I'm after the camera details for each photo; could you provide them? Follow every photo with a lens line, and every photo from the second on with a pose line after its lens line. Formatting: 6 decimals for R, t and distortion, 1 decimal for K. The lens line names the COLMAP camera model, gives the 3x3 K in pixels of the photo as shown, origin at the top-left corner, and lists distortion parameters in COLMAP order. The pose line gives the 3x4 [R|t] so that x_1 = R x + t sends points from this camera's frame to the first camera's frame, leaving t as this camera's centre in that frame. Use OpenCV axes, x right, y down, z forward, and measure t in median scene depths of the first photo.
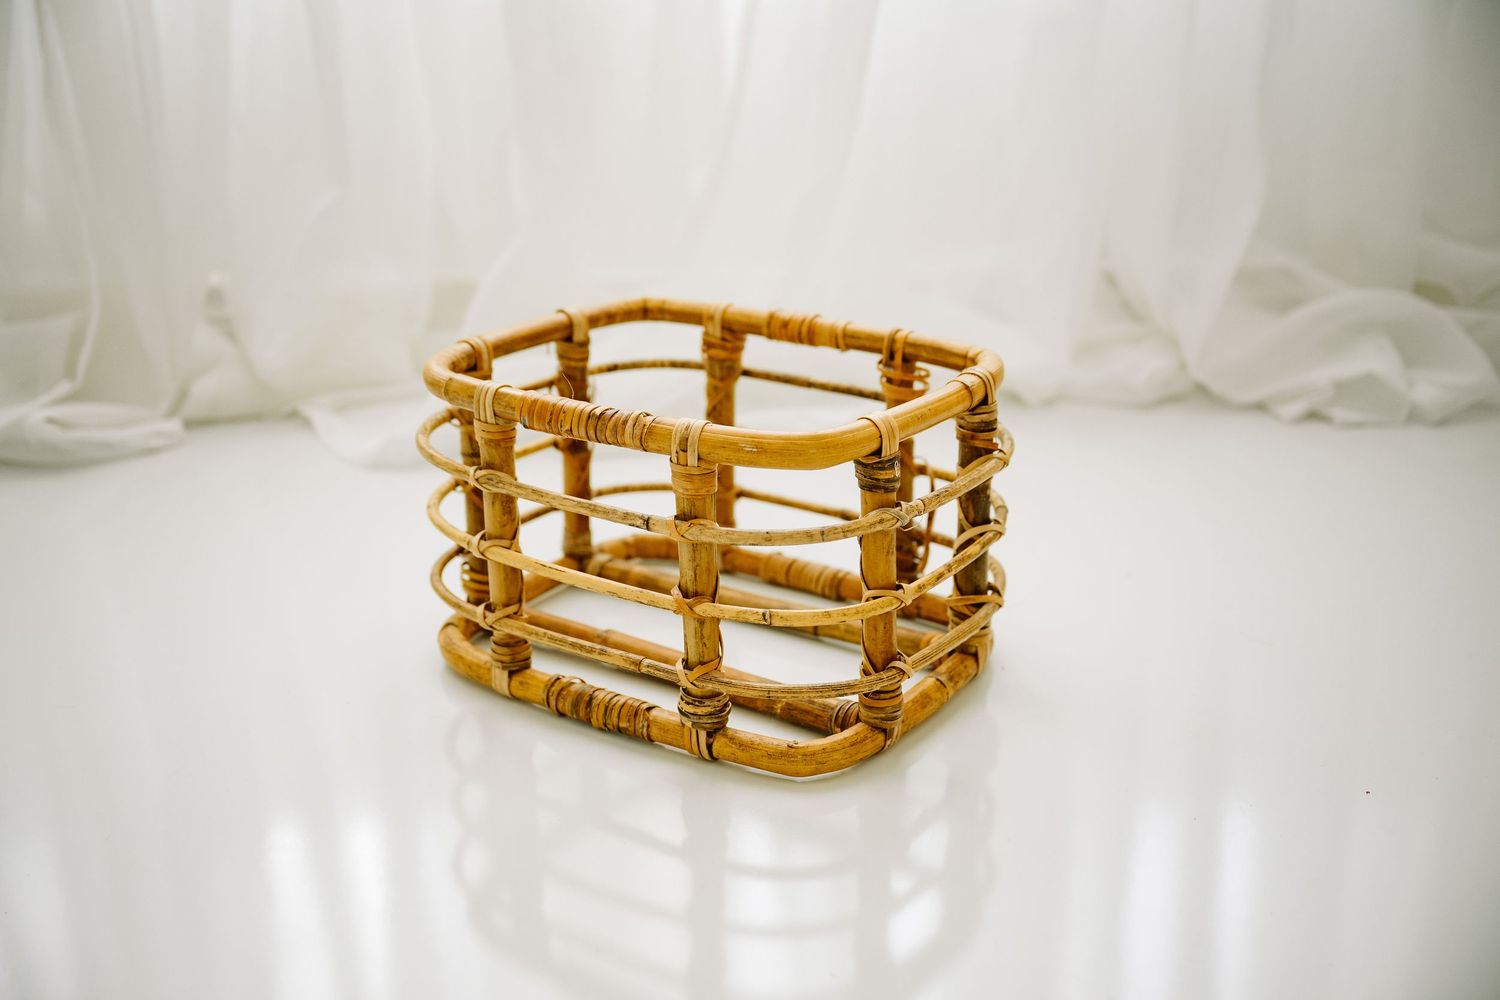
lens RADIAL K [[1762.5, 0, 747.5], [0, 1762.5, 500.1], [0, 0, 1]] dist [0.097545, 0.000000]
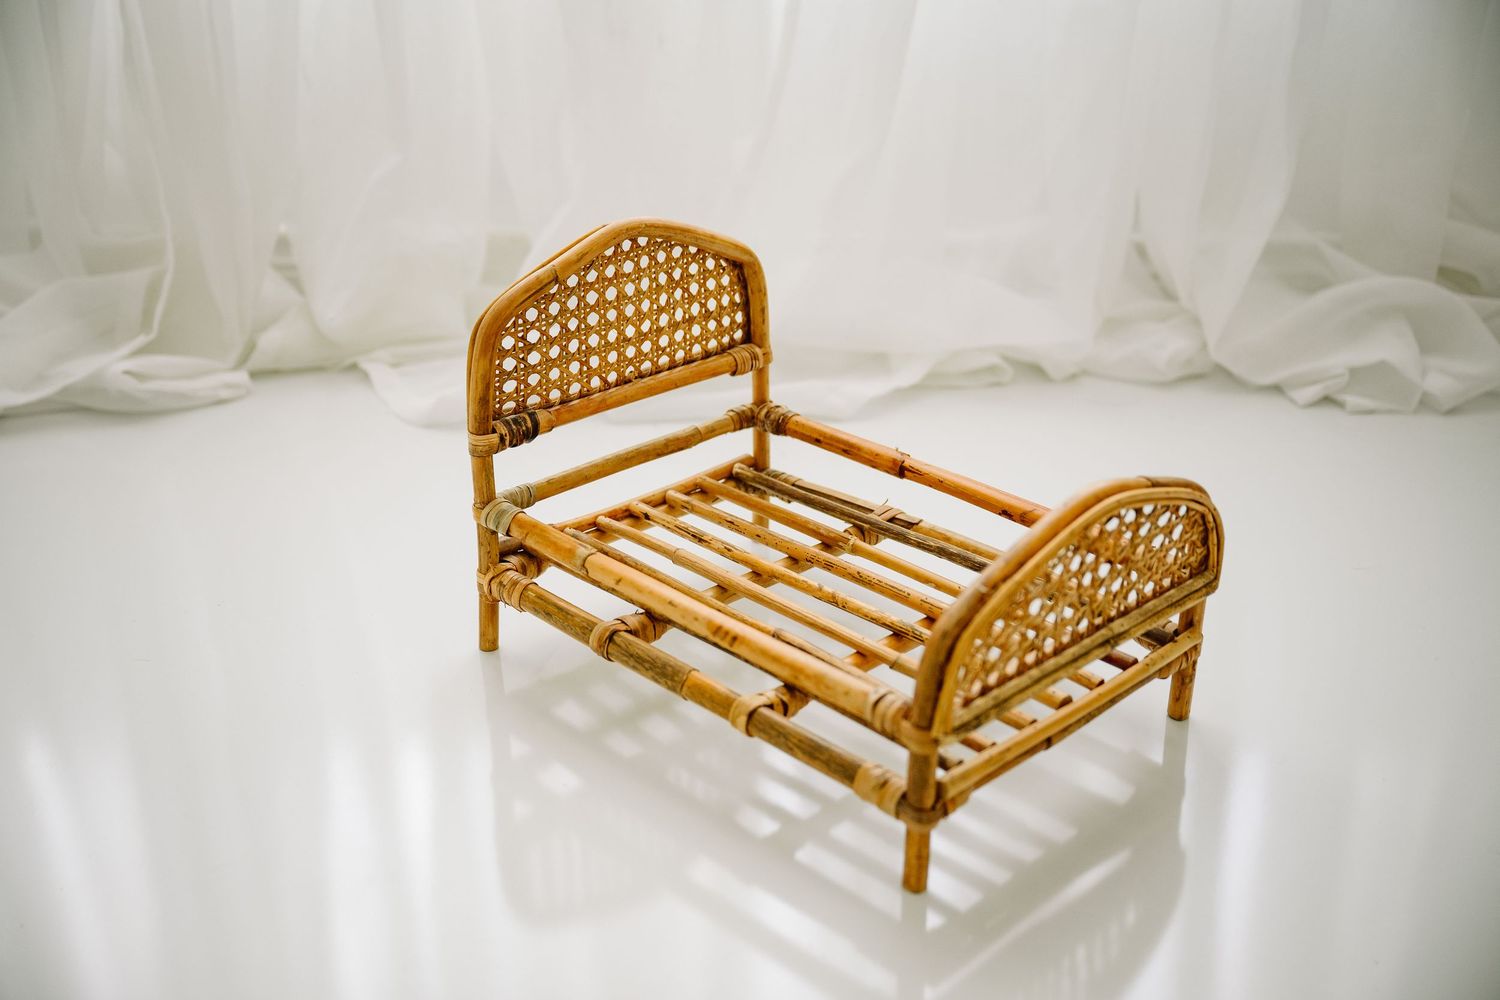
lens RADIAL K [[1762.5, 0, 741.9], [0, 1762.5, 493.2], [0, 0, 1]] dist [0.097545, 0.000000]
pose [[0.998918, 0.031660, -0.034052, 0.013777], [-0.029545, 0.997707, 0.060899, -0.045288], [0.035902, -0.059827, 0.997563, -0.049460]]
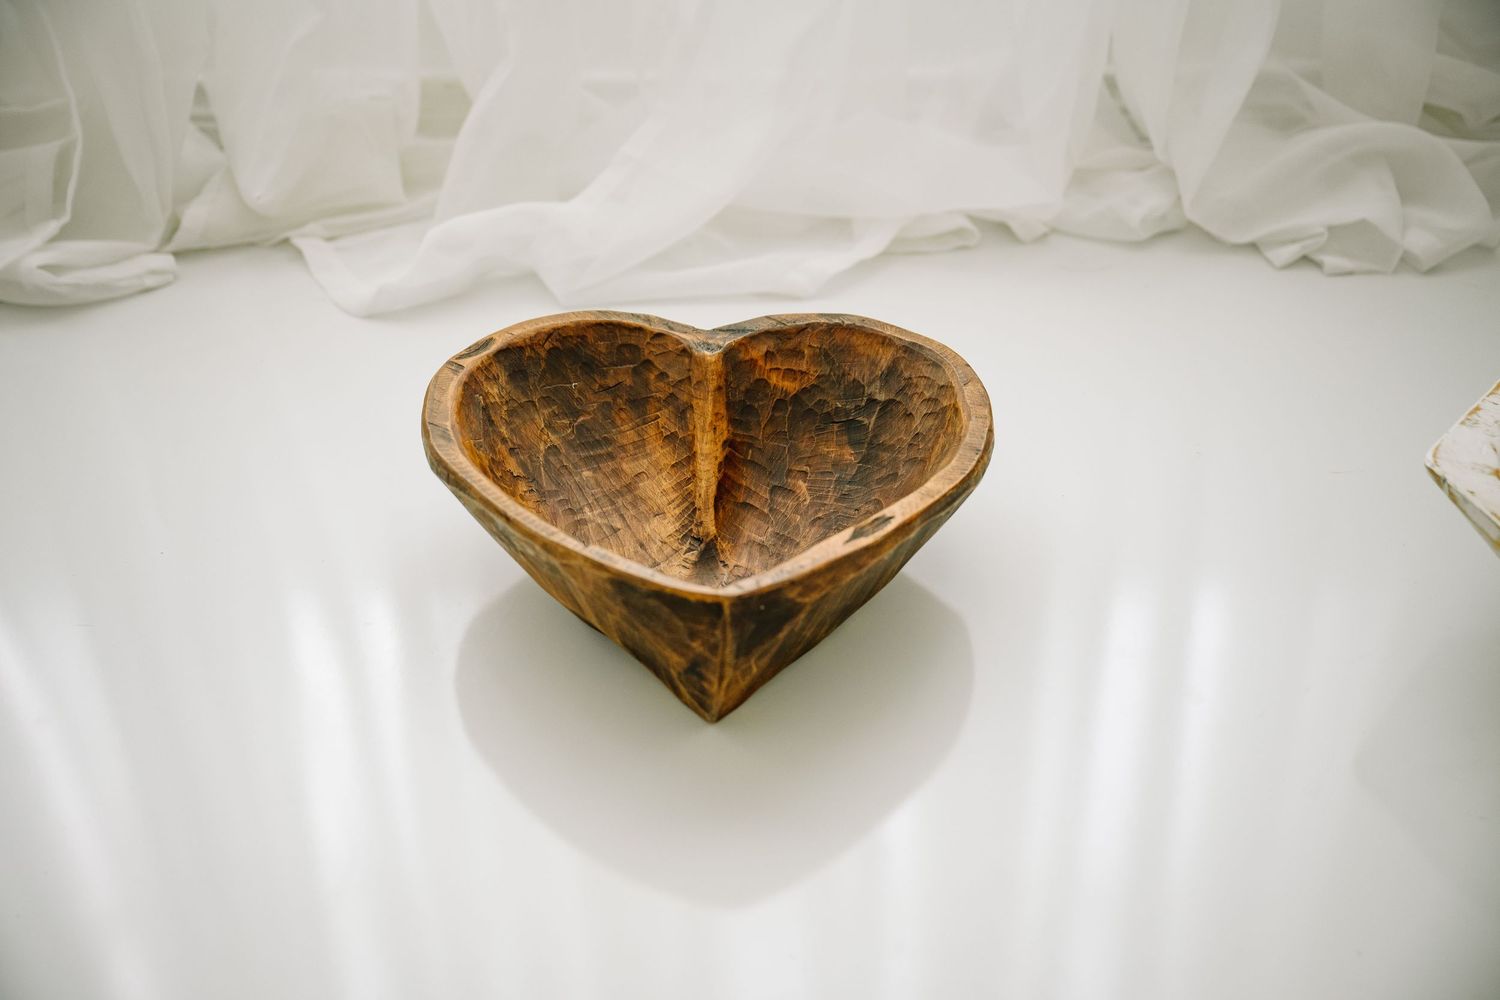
lens RADIAL K [[1762.5, 0, 744.8], [0, 1762.5, 494.8], [0, 0, 1]] dist [0.097545, 0.000000]
pose [[0.999977, 0.006695, -0.001091, 0.004794], [-0.006281, 0.974606, 0.223840, -0.137364], [0.002562, -0.223828, 0.974625, -0.006384]]
